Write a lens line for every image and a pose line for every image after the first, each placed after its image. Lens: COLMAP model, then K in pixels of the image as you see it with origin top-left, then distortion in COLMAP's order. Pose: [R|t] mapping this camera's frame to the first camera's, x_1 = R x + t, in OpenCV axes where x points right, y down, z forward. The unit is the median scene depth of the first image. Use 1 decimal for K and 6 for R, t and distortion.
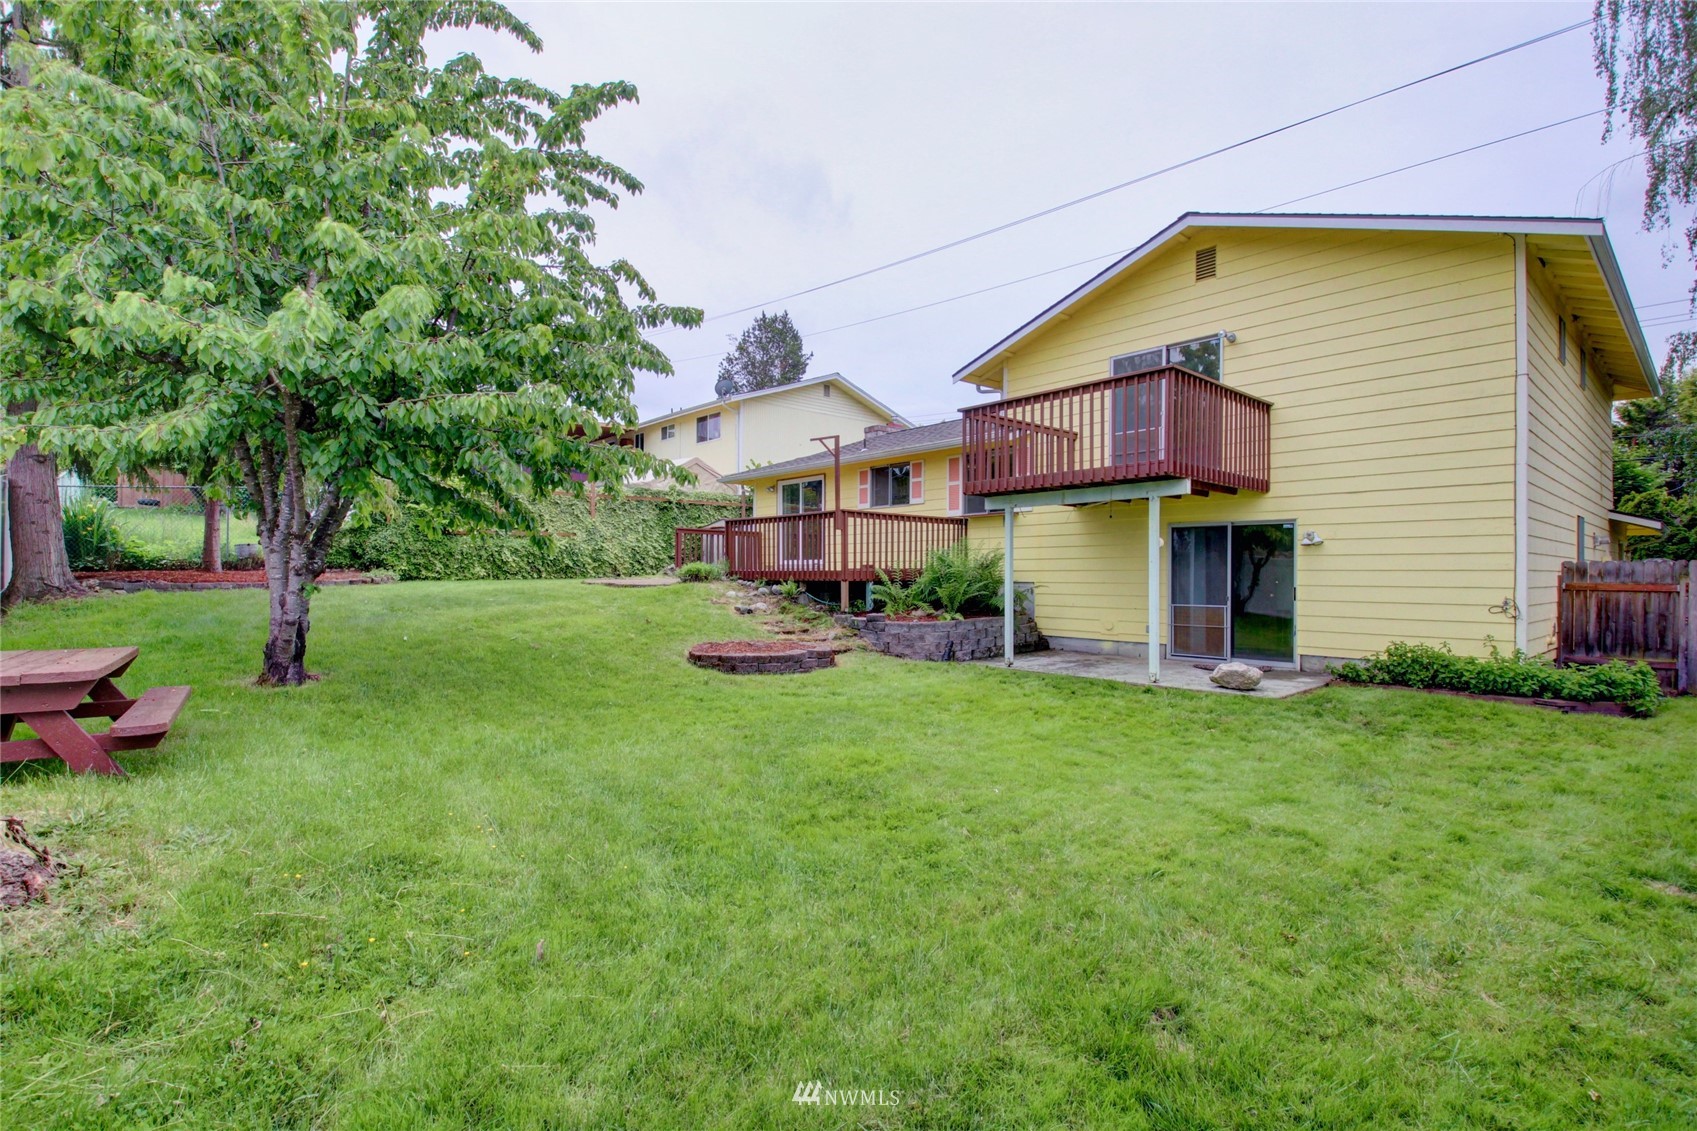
lens RADIAL K [[792.9, 0, 841.5], [0, 792.9, 571.9], [0, 0, 1]] dist [-0.004140, -0.014406]
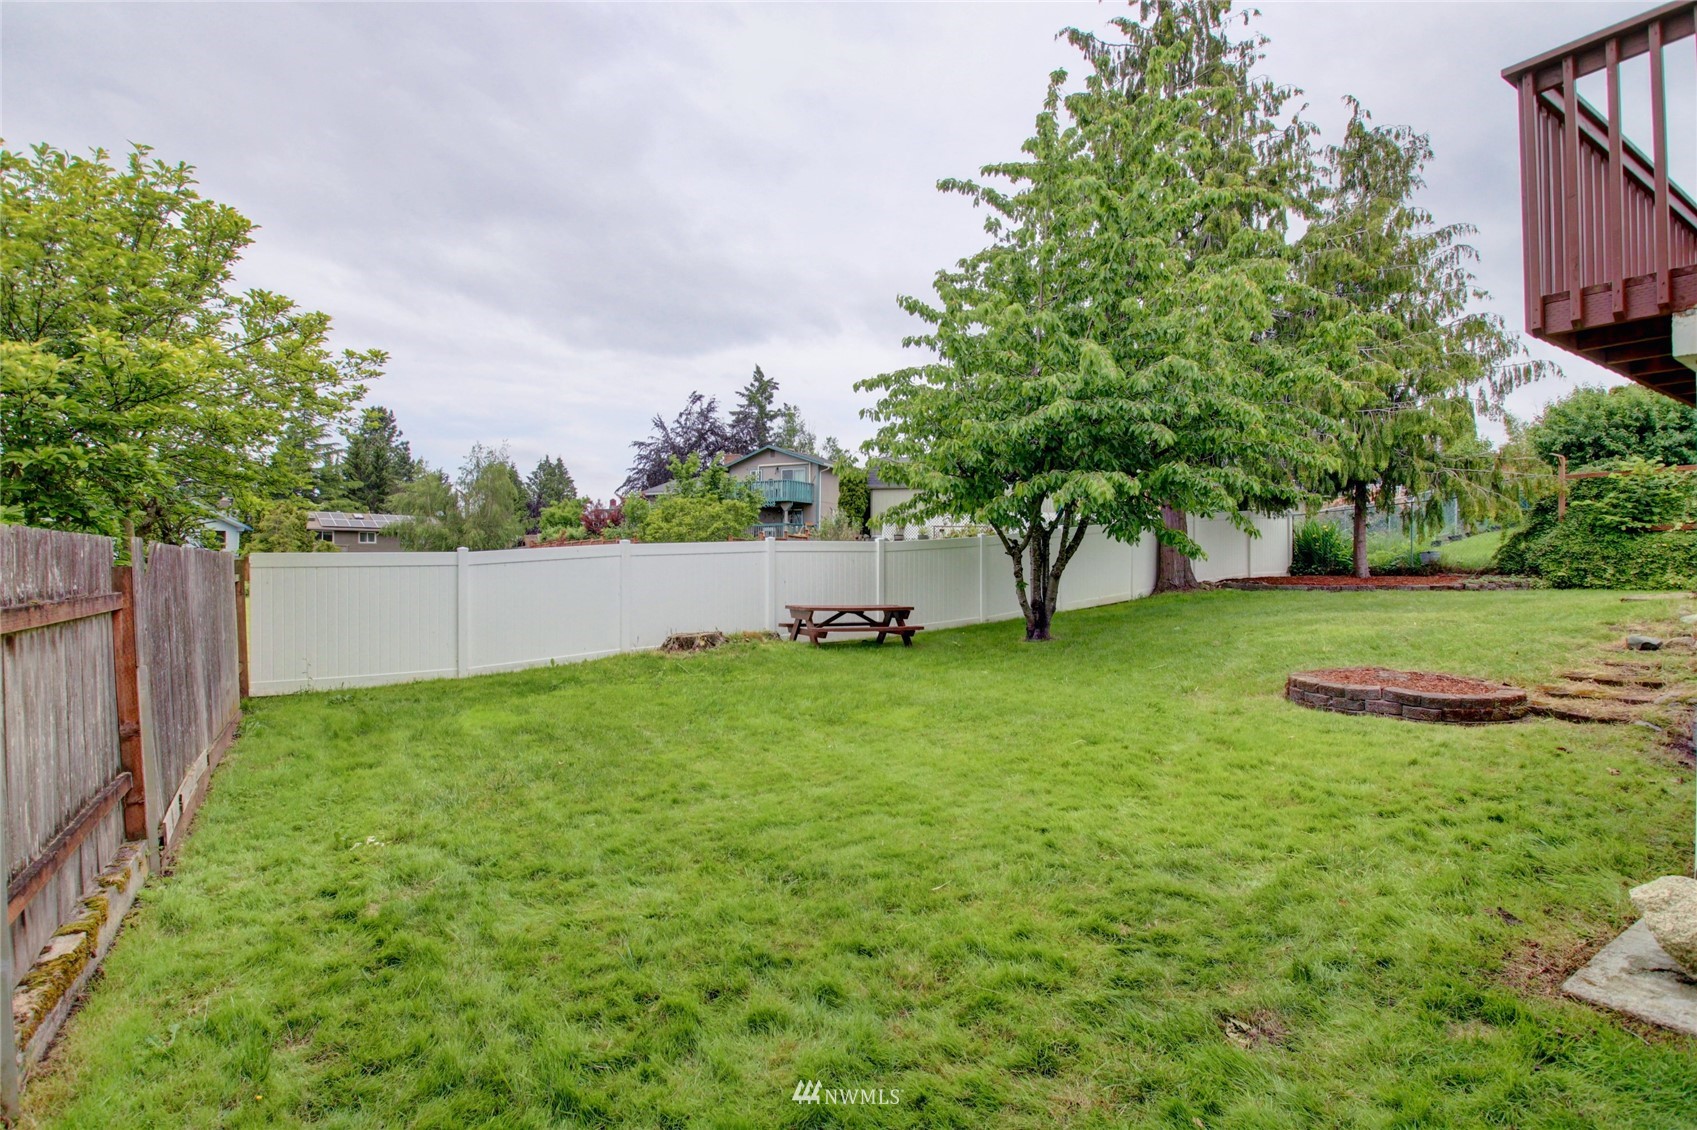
lens RADIAL K [[792.9, 0, 840.9], [0, 792.9, 576.7], [0, 0, 1]] dist [-0.004140, -0.014406]
pose [[-0.201992, 0.004464, -0.979377, 0.456257], [-0.007143, 0.999956, 0.006031, -0.001681], [0.979361, 0.008214, -0.201951, 0.403278]]
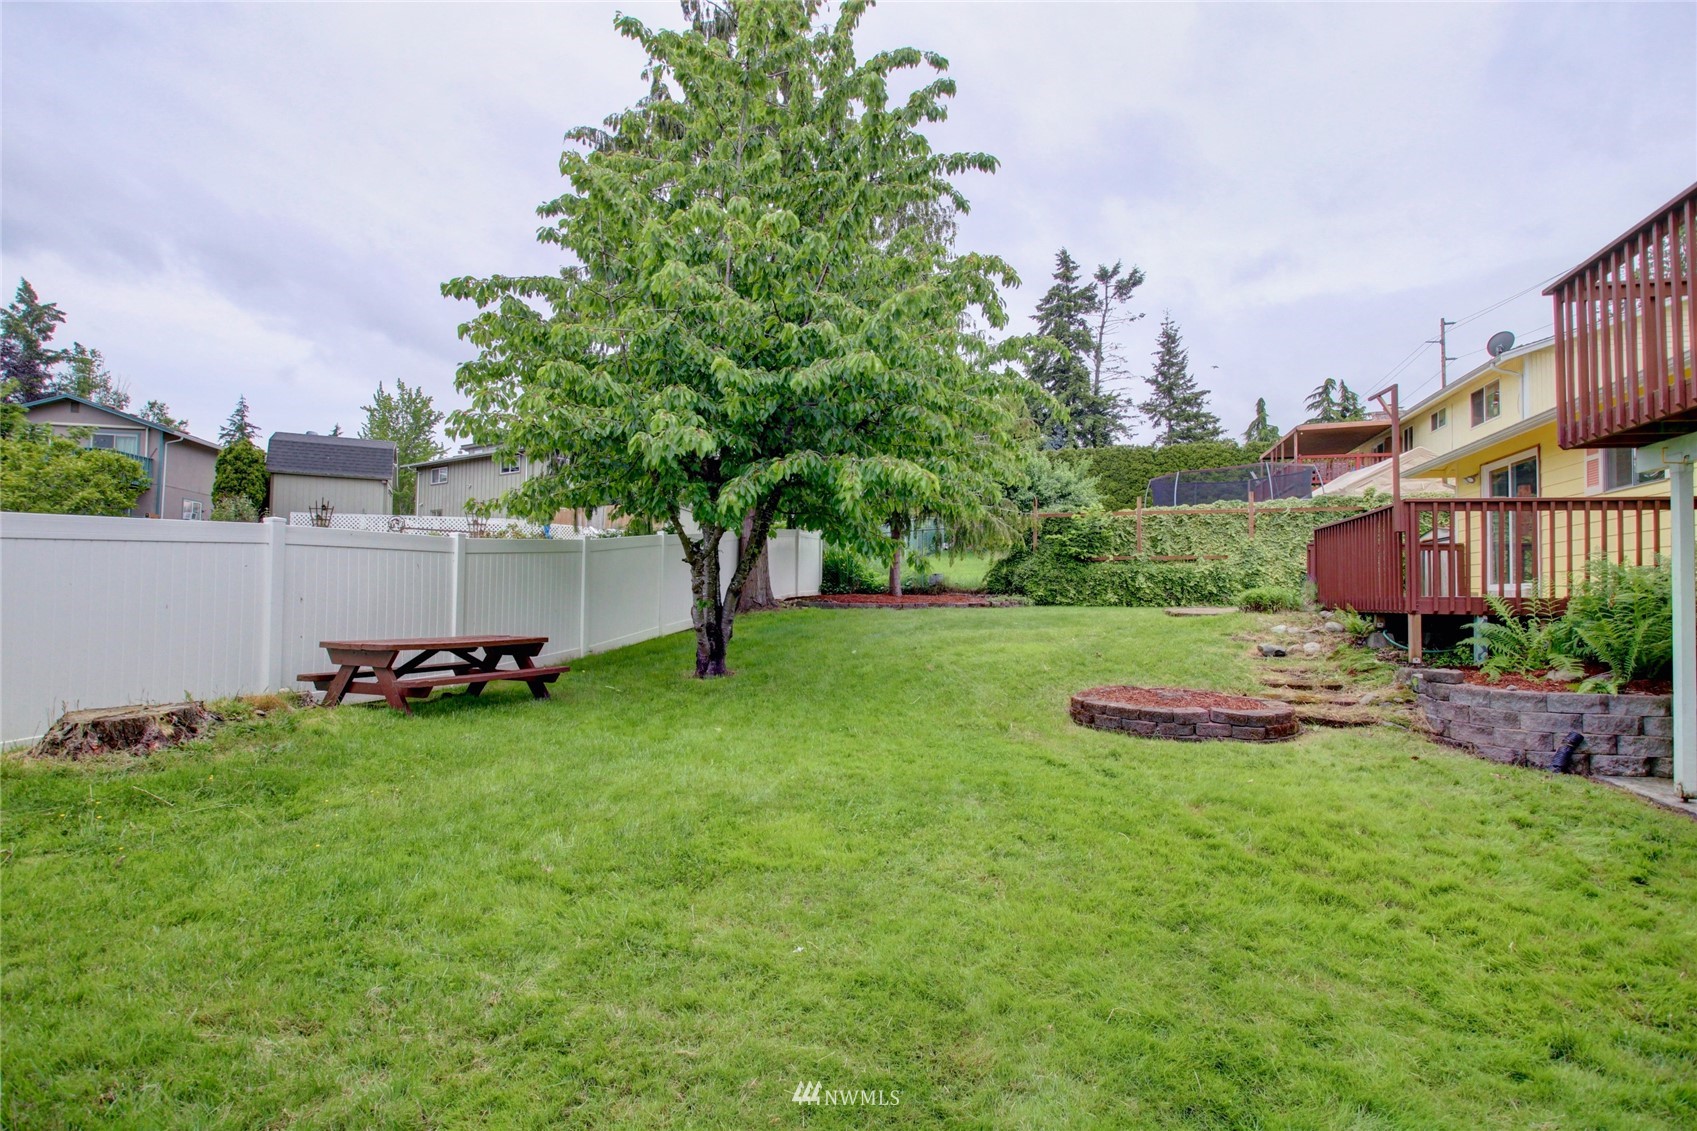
lens RADIAL K [[792.9, 0, 856.1], [0, 792.9, 575.6], [0, 0, 1]] dist [-0.004140, -0.014406]
pose [[0.512915, -0.017308, -0.858265, 0.243061], [-0.012815, 0.999531, -0.027815, 0.003378], [0.858344, 0.025265, 0.512453, 0.239379]]
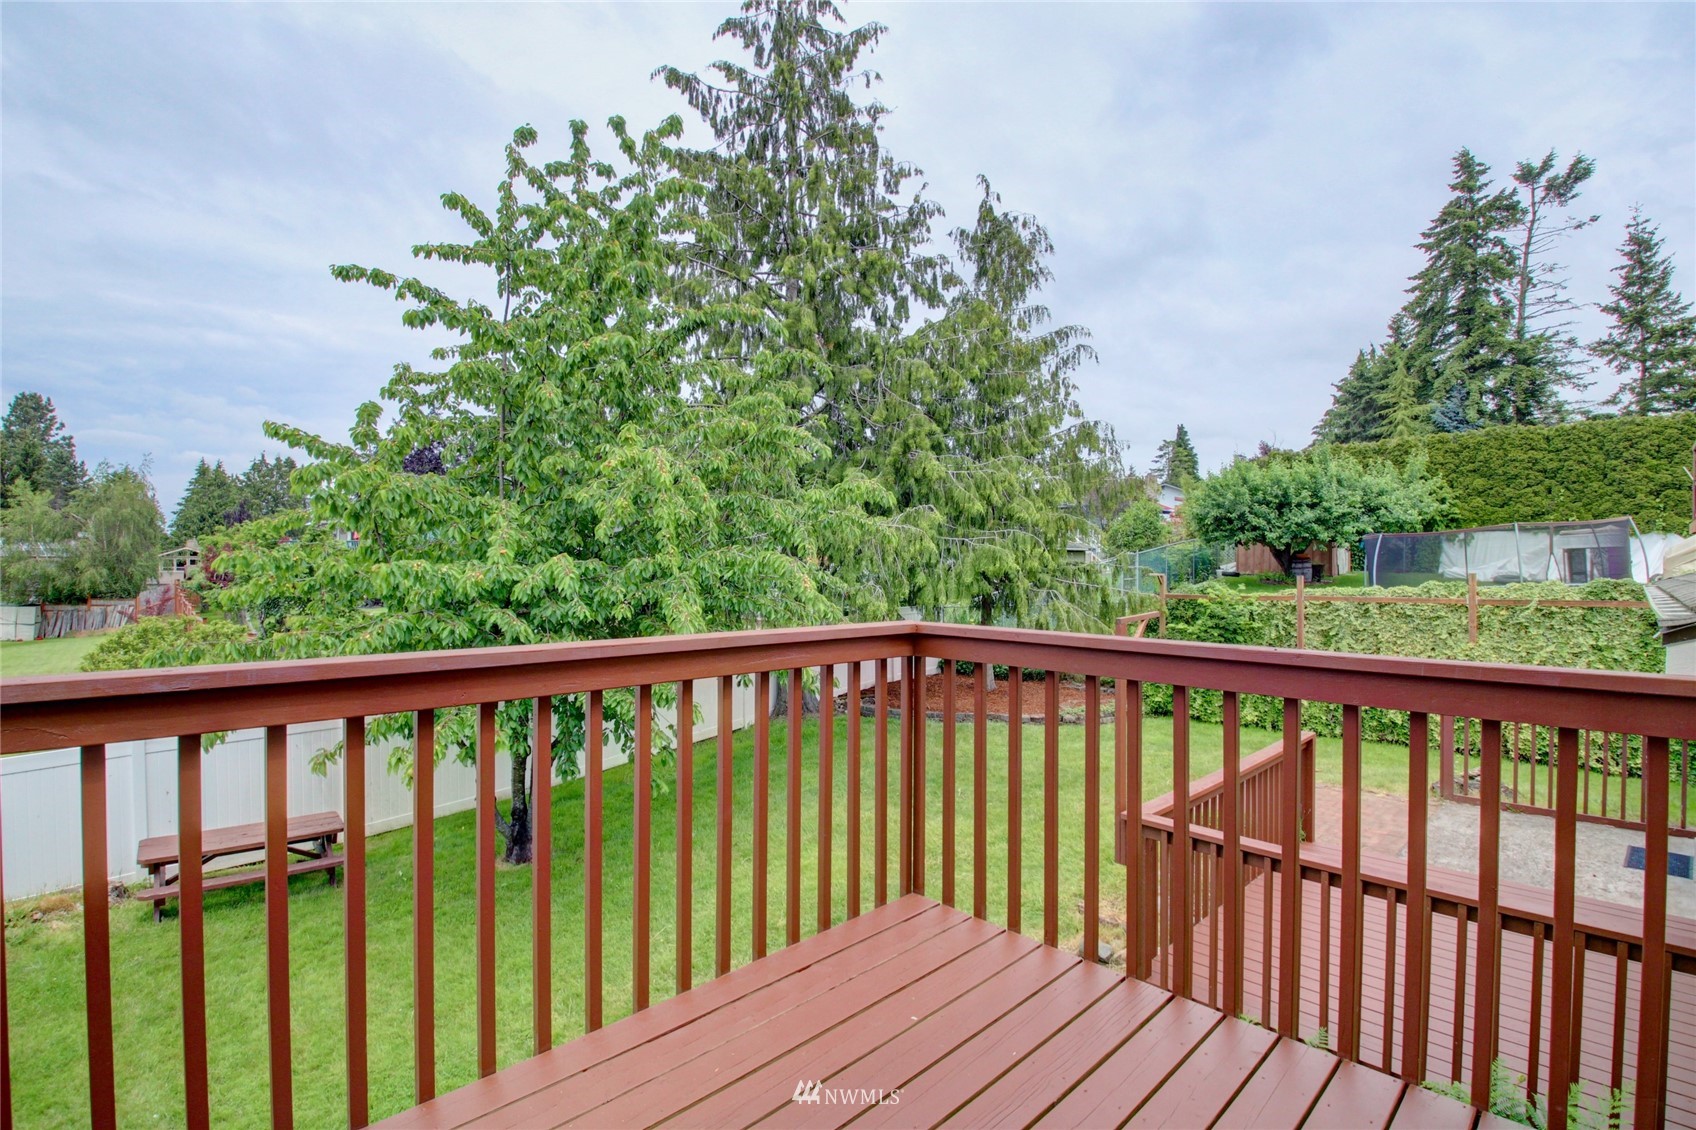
lens RADIAL K [[792.5, 0, 842.5], [0, 792.5, 570.9], [0, 0, 1]] dist [-0.004140, -0.014406]
pose [[0.034325, 0.001470, -0.999410, 0.283973], [-0.003182, 0.999994, 0.001362, -0.144438], [0.999406, 0.003134, 0.034330, 0.642103]]
